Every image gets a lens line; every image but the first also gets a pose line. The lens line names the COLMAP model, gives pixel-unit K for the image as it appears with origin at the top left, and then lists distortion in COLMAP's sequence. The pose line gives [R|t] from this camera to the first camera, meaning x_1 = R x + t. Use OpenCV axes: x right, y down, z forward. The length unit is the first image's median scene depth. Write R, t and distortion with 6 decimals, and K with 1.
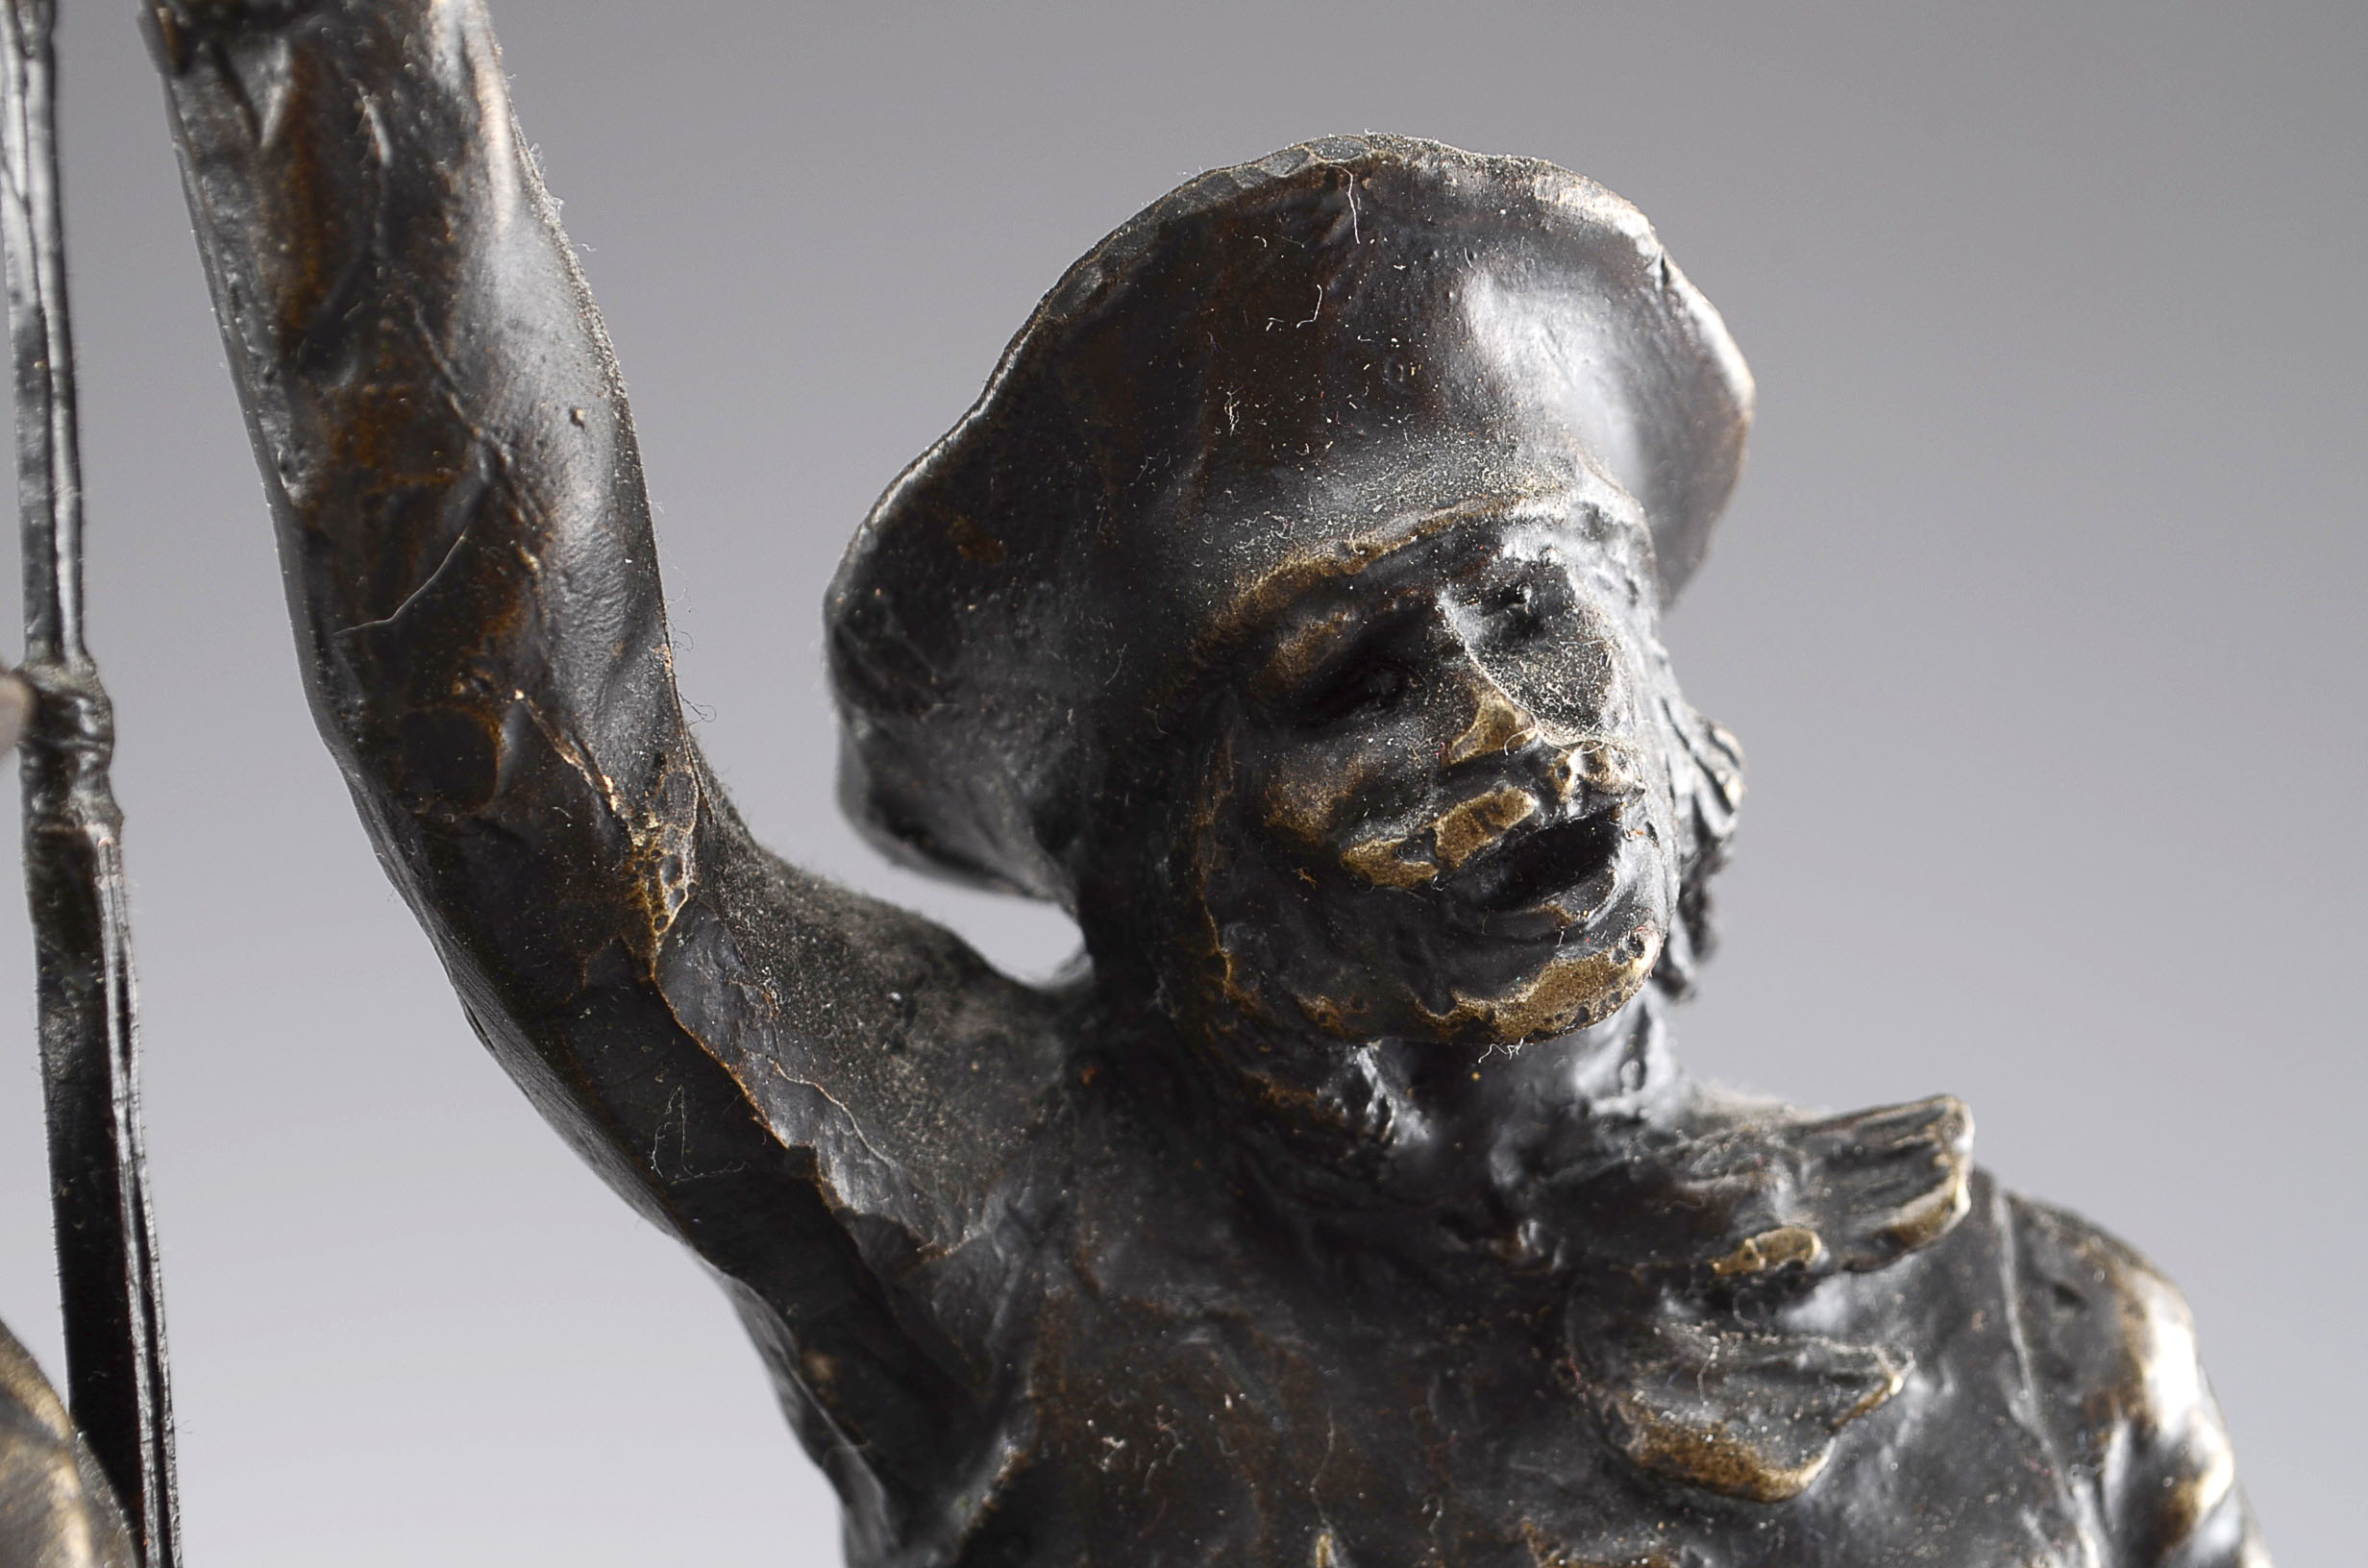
lens RADIAL K [[5590.7, 0, 1182.9], [0, 5590.7, 789.0], [0, 0, 1]] dist [-0.003257, 0.000000]
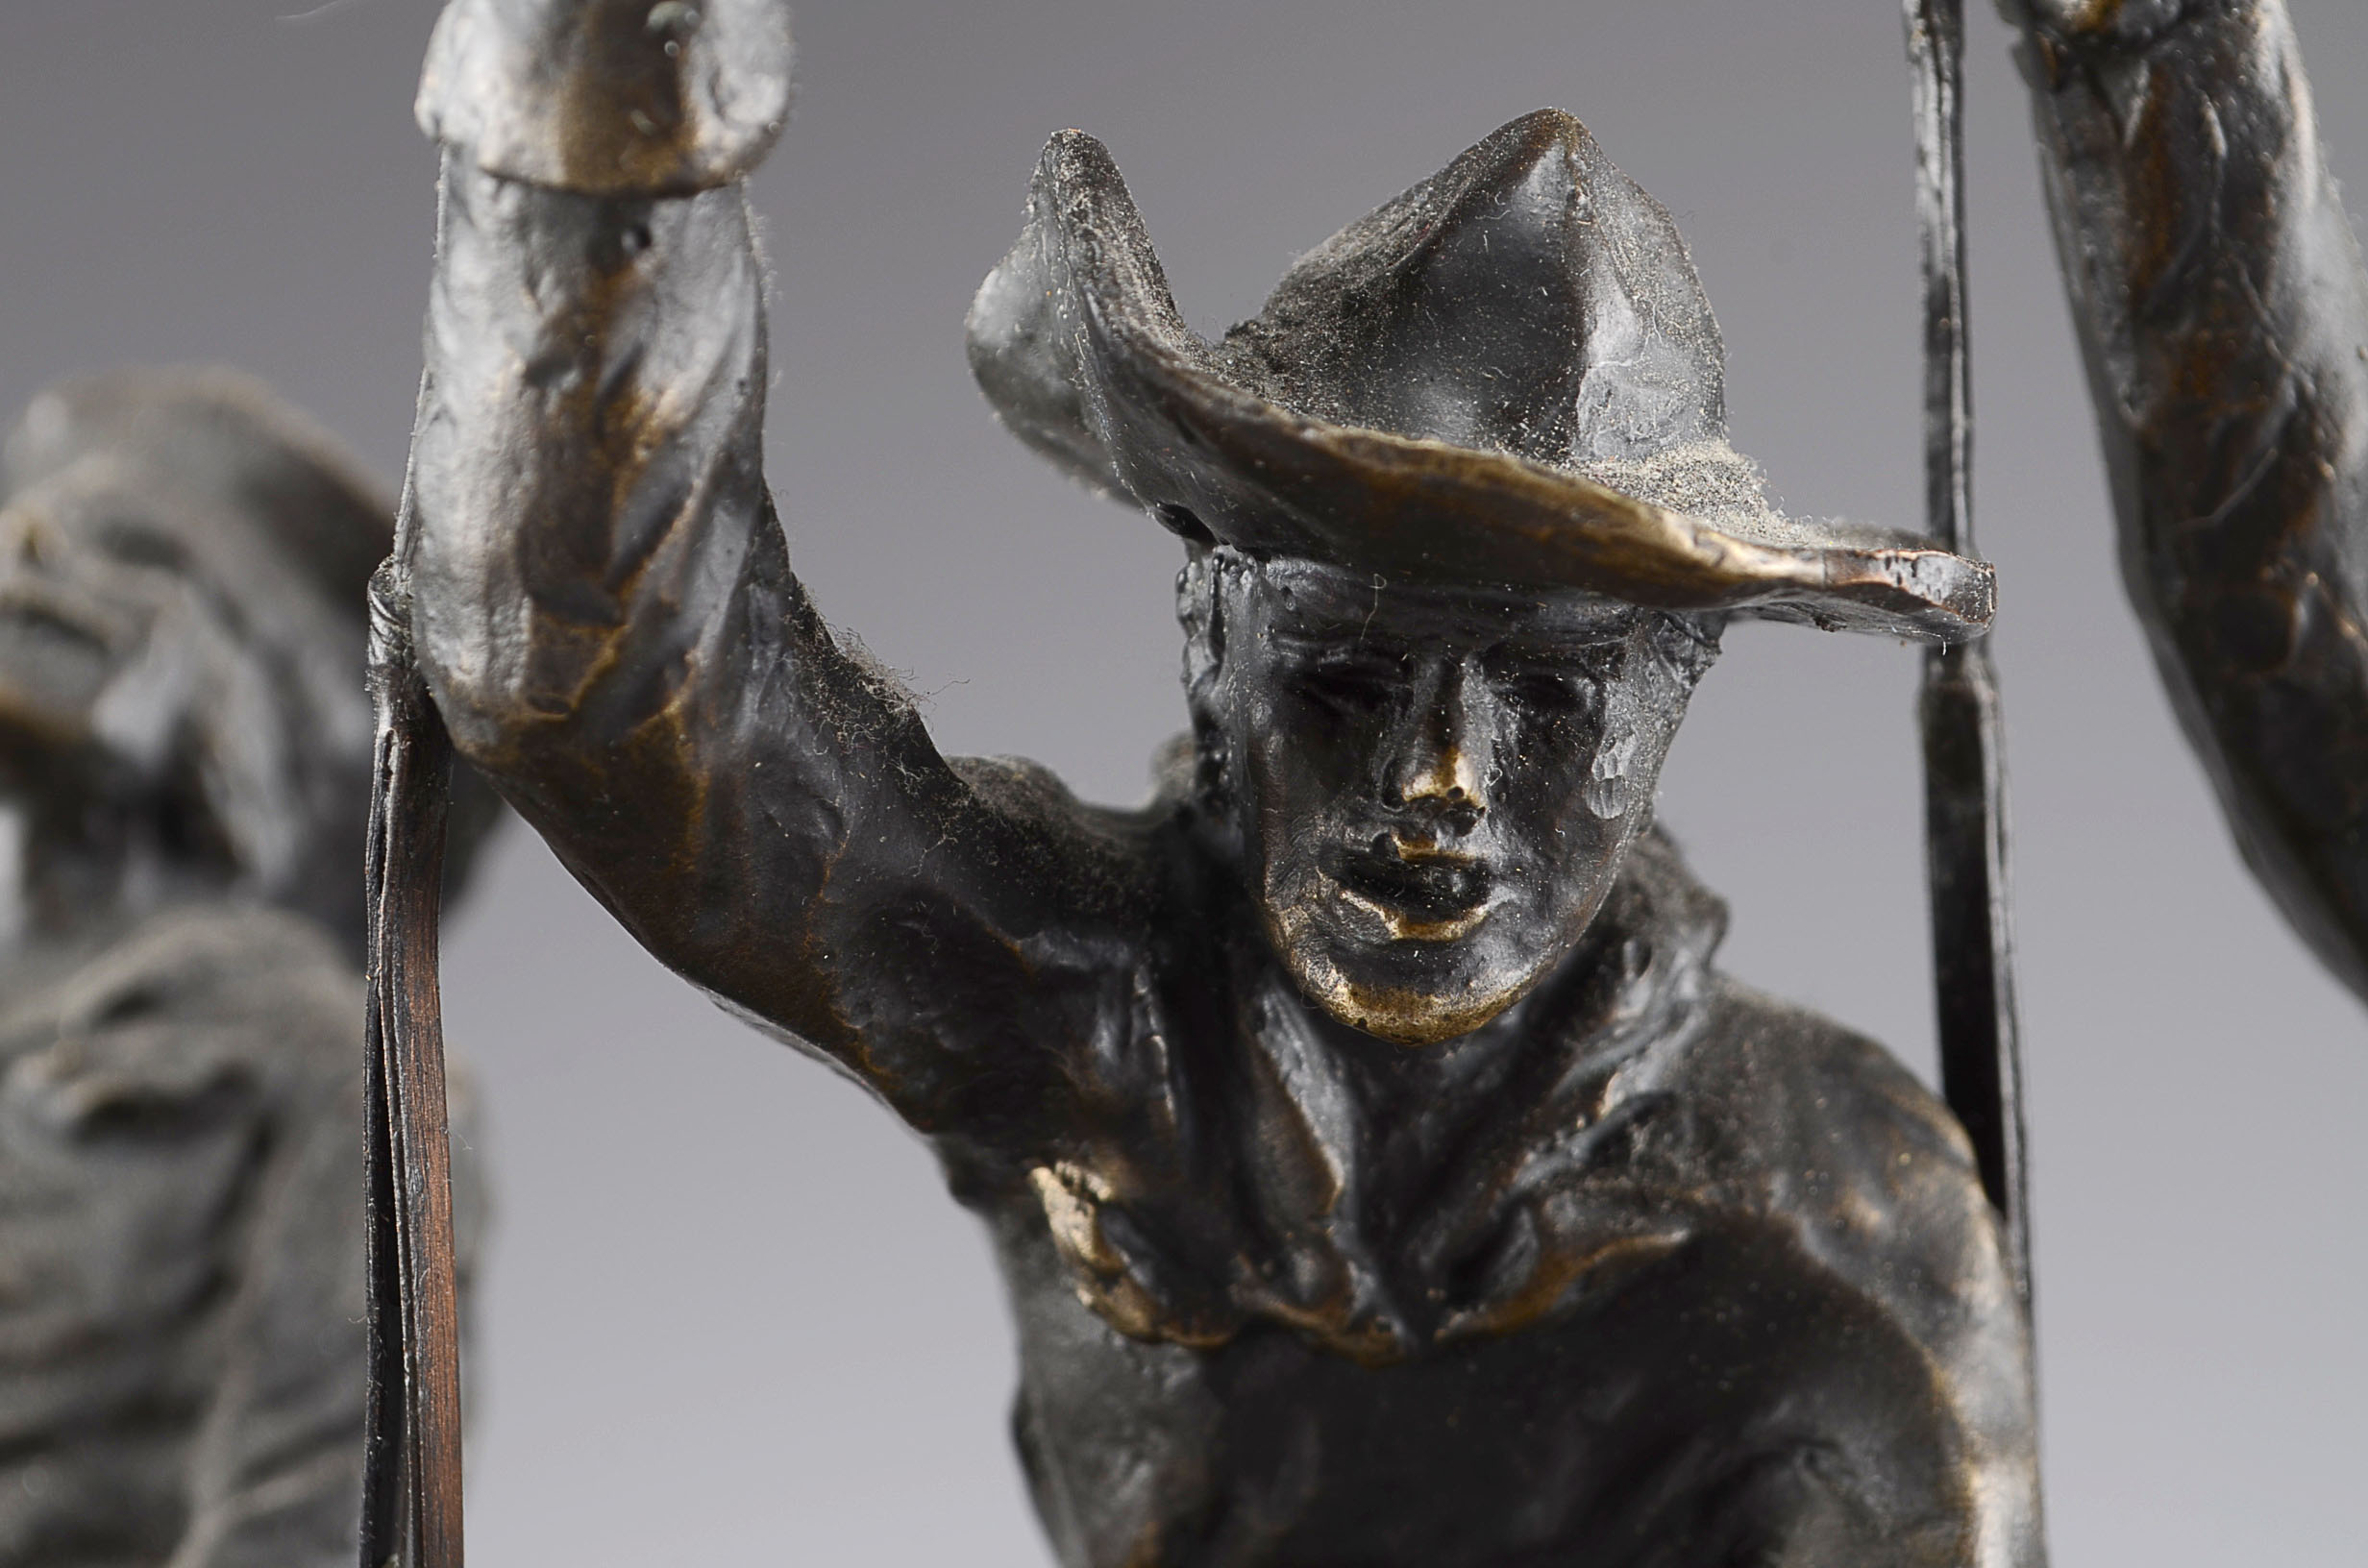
lens RADIAL K [[5590.7, 0, 1187.8], [0, 5590.7, 775.3], [0, 0, 1]] dist [-0.003257, 0.000000]
pose [[0.975883, -0.005989, -0.218212, -0.094898], [0.006364, 0.999979, 0.001016, 0.025042], [0.218201, -0.002380, 0.975901, -0.281132]]
